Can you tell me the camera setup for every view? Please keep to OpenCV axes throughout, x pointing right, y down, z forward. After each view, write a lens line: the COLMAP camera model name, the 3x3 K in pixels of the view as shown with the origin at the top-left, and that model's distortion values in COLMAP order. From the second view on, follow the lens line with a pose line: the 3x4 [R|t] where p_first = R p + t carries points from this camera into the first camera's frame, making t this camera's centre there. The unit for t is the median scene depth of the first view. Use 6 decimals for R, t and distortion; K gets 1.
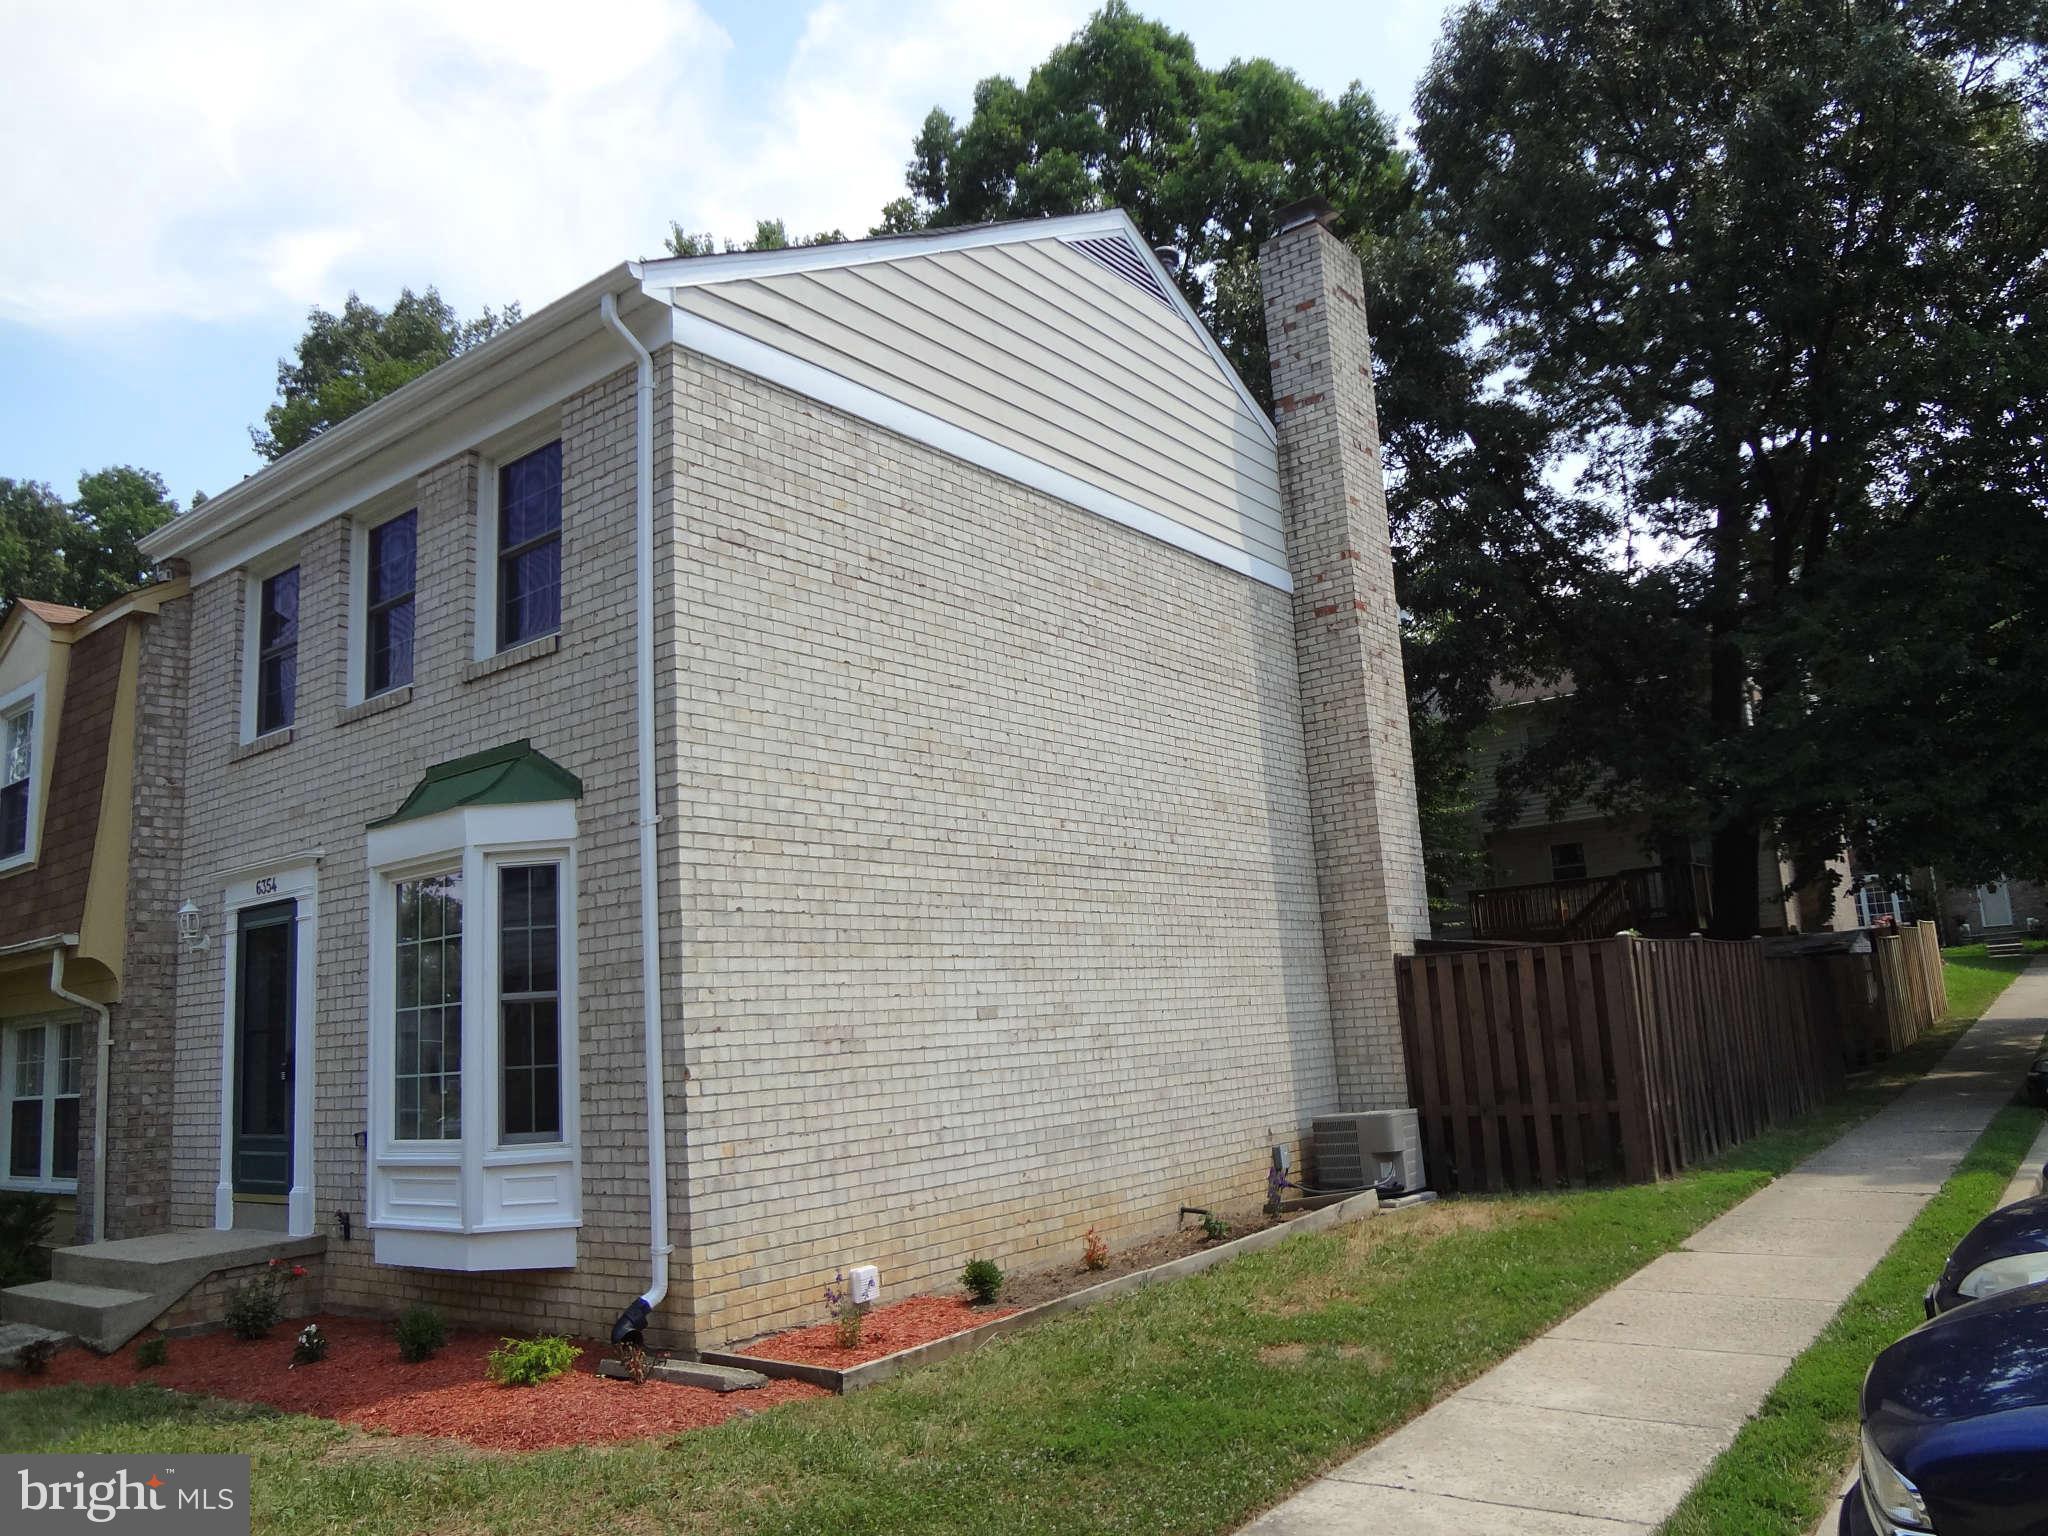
lens RADIAL K [[1520.1, 0, 1024.0], [0, 1520.1, 768.0], [0, 0, 1]] dist [-0.054780, 0.001680]
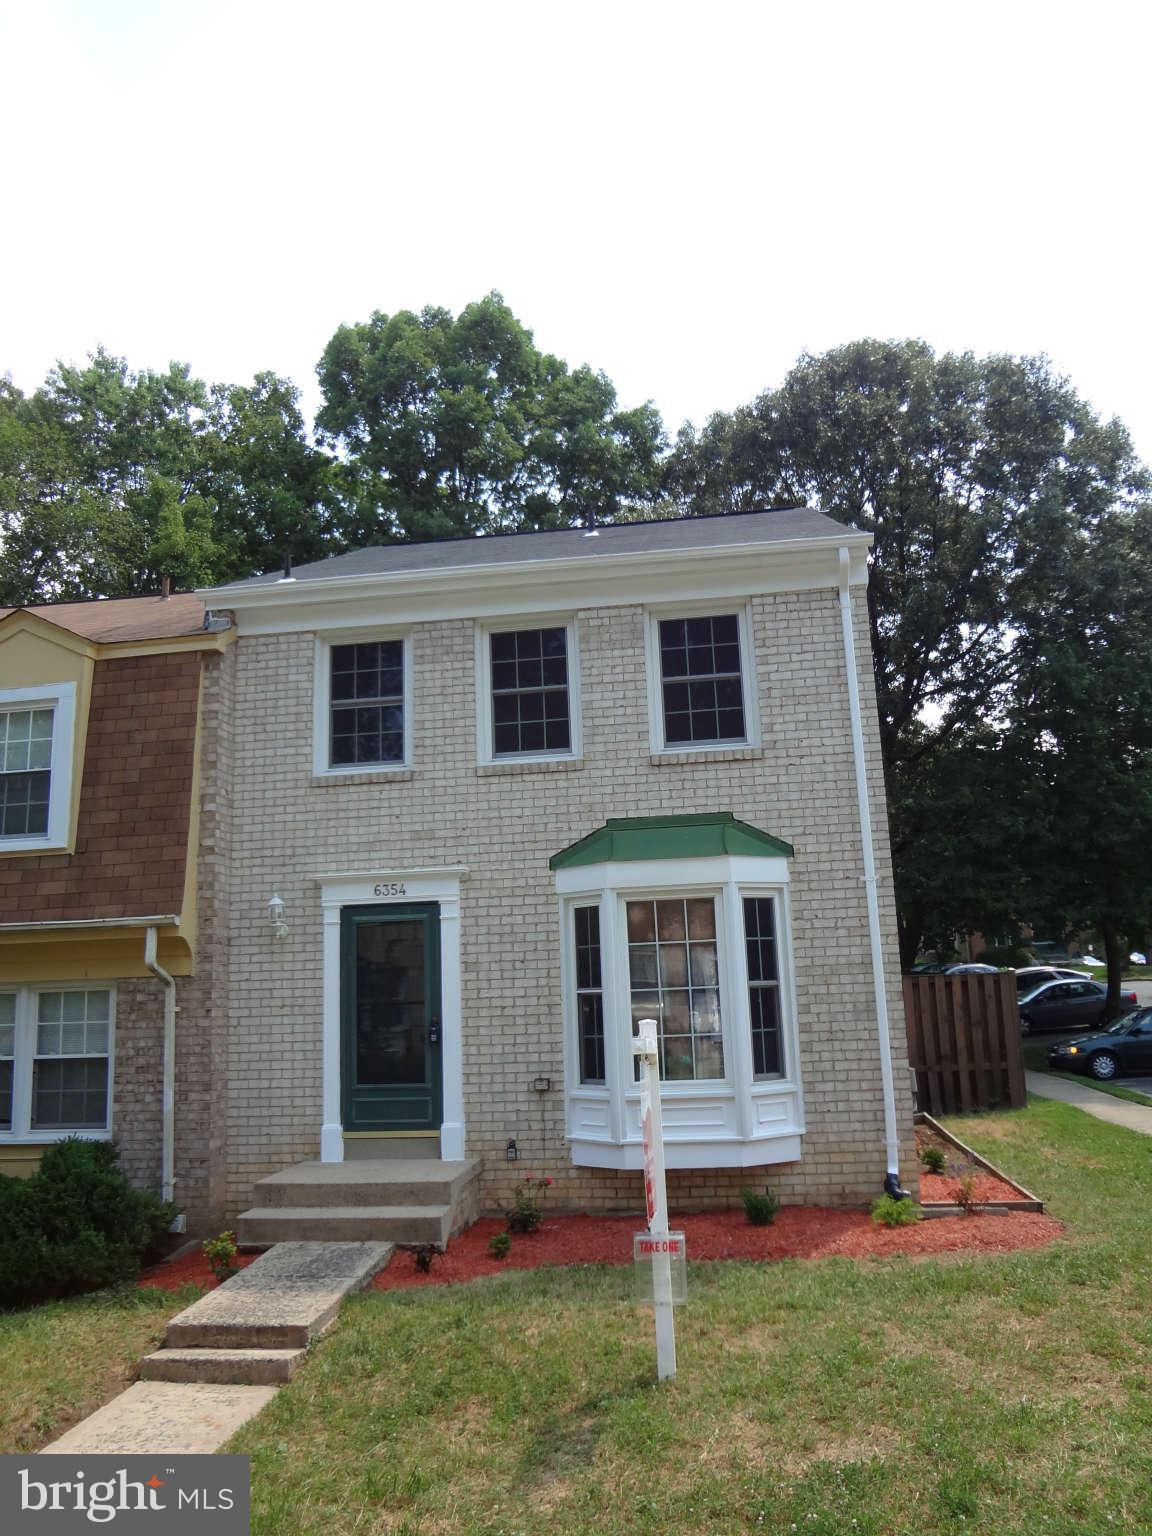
lens RADIAL K [[1140.1, 0, 606.5], [0, 1140.1, 765.9], [0, 0, 1]] dist [-0.054780, 0.001680]
pose [[0.864763, 0.130913, 0.484817, -0.990288], [-0.103743, 0.991169, -0.082596, 0.041610], [-0.491348, 0.021130, 0.870707, 0.067201]]
